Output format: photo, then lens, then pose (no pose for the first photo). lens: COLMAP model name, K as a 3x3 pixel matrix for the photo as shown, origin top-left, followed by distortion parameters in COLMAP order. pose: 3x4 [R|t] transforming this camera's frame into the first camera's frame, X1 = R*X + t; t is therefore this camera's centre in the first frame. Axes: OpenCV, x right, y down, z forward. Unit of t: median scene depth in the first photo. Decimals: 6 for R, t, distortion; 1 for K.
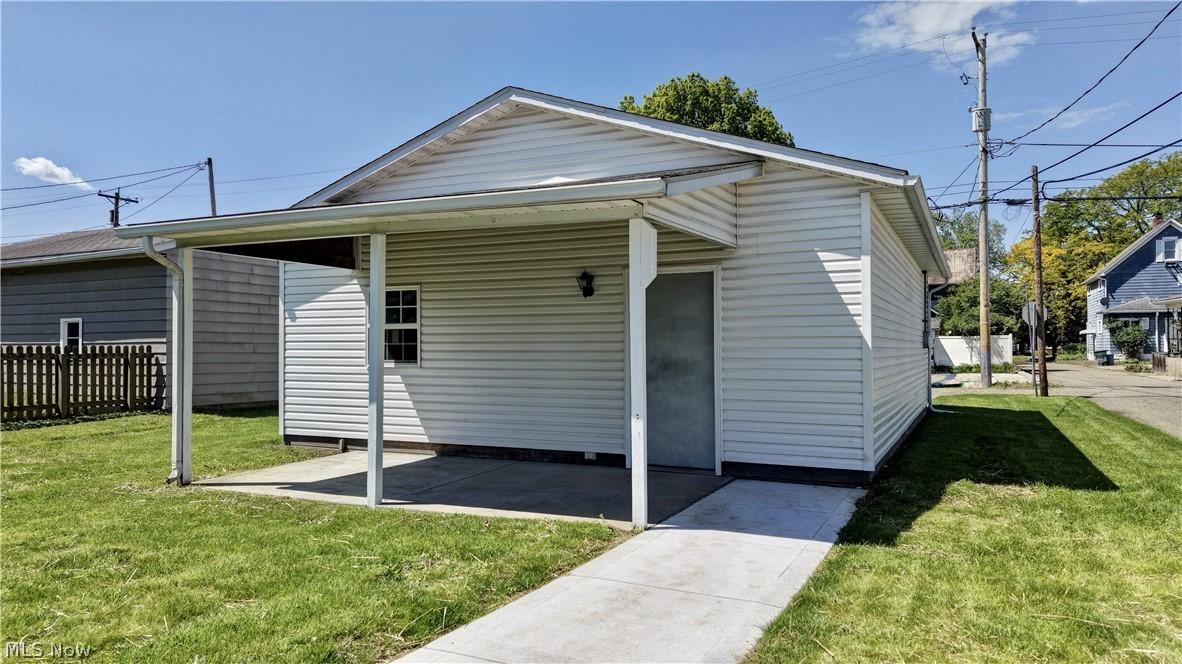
lens RADIAL K [[799.9, 0, 576.9], [0, 799.9, 337.9], [0, 0, 1]] dist [0.006721, -0.000382]
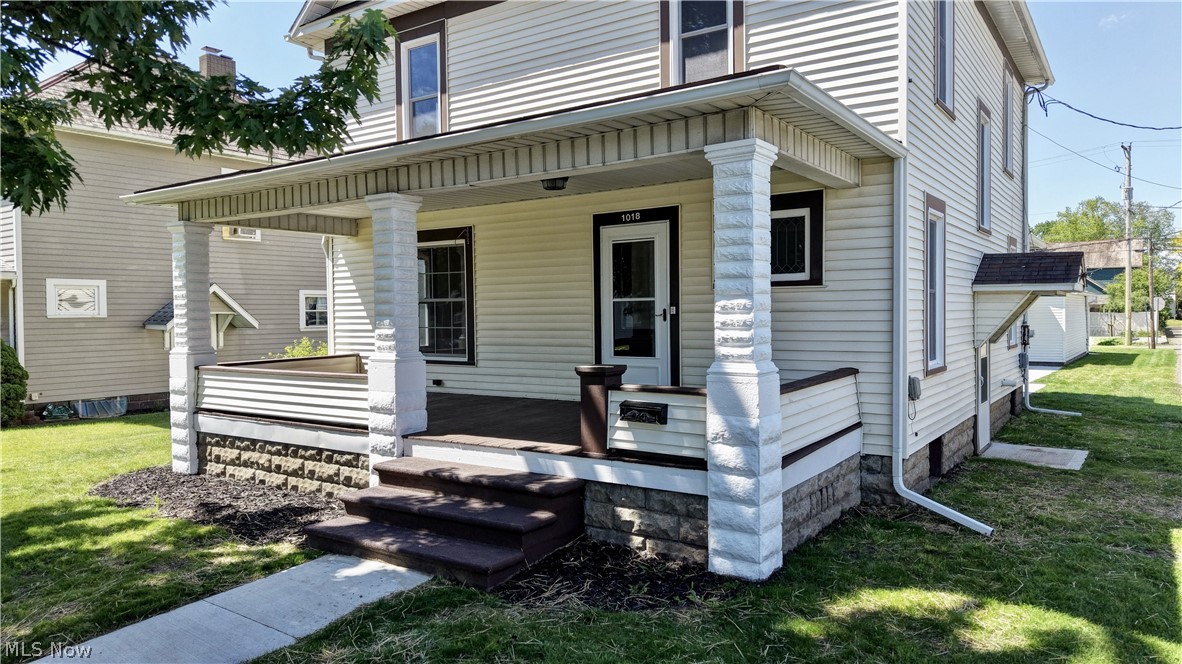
lens RADIAL K [[816.1, 0, 591.0], [0, 816.1, 332.0], [0, 0, 1]] dist [0.001253, -0.005338]
pose [[0.987673, -0.002099, -0.156517, -0.608758], [0.008212, 0.999228, 0.038420, -0.073848], [0.156315, -0.039231, 0.986928, -1.550774]]
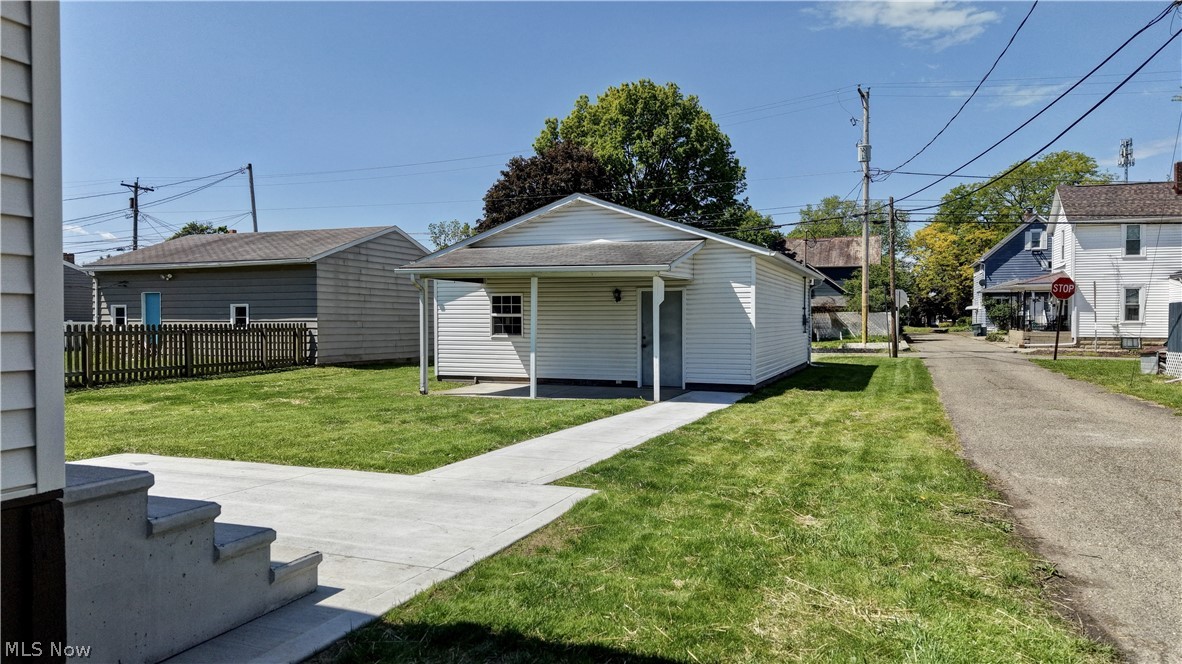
lens RADIAL K [[800.7, 0, 574.6], [0, 800.7, 347.5], [0, 0, 1]] dist [0.003004, -0.053354]
pose [[0.997316, -0.000472, 0.073214, -0.124264], [-0.003121, 0.998796, 0.048962, -0.018194], [-0.073149, -0.049059, 0.996114, -0.503965]]
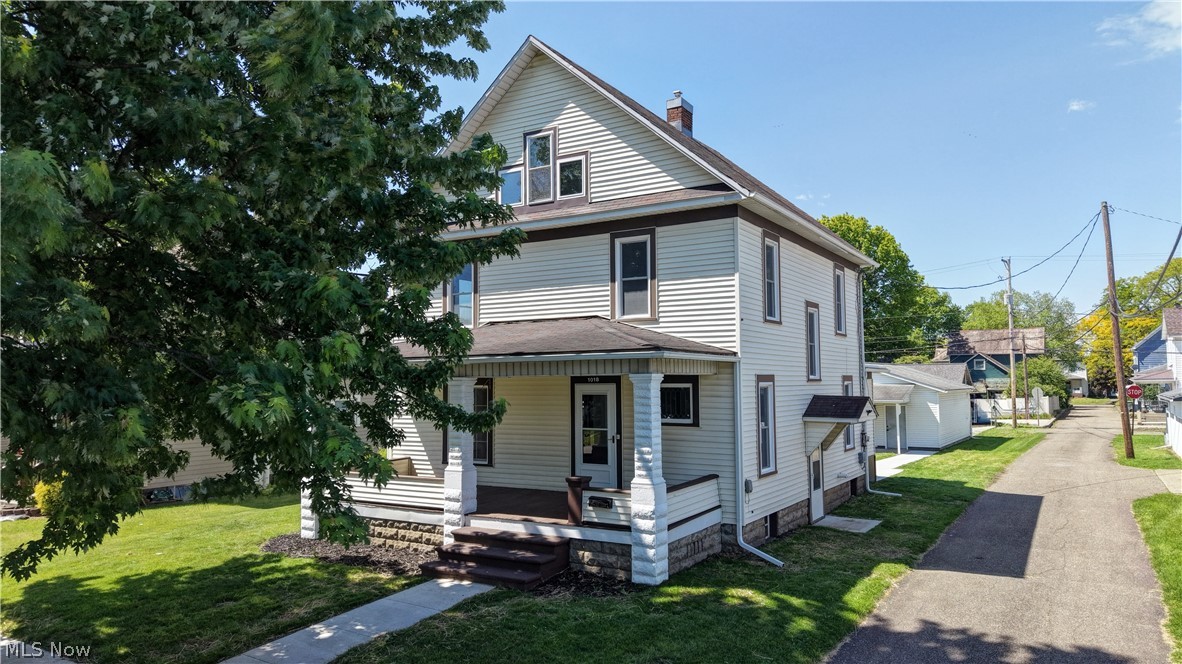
lens RADIAL K [[811.8, 0, 591.7], [0, 811.8, 300.6], [0, 0, 1]] dist [-0.000155, -0.002036]
pose [[0.994353, -0.013609, -0.105244, -0.567790], [0.004608, 0.996345, -0.085297, -0.148268], [0.106020, 0.084331, 0.990782, -1.961184]]
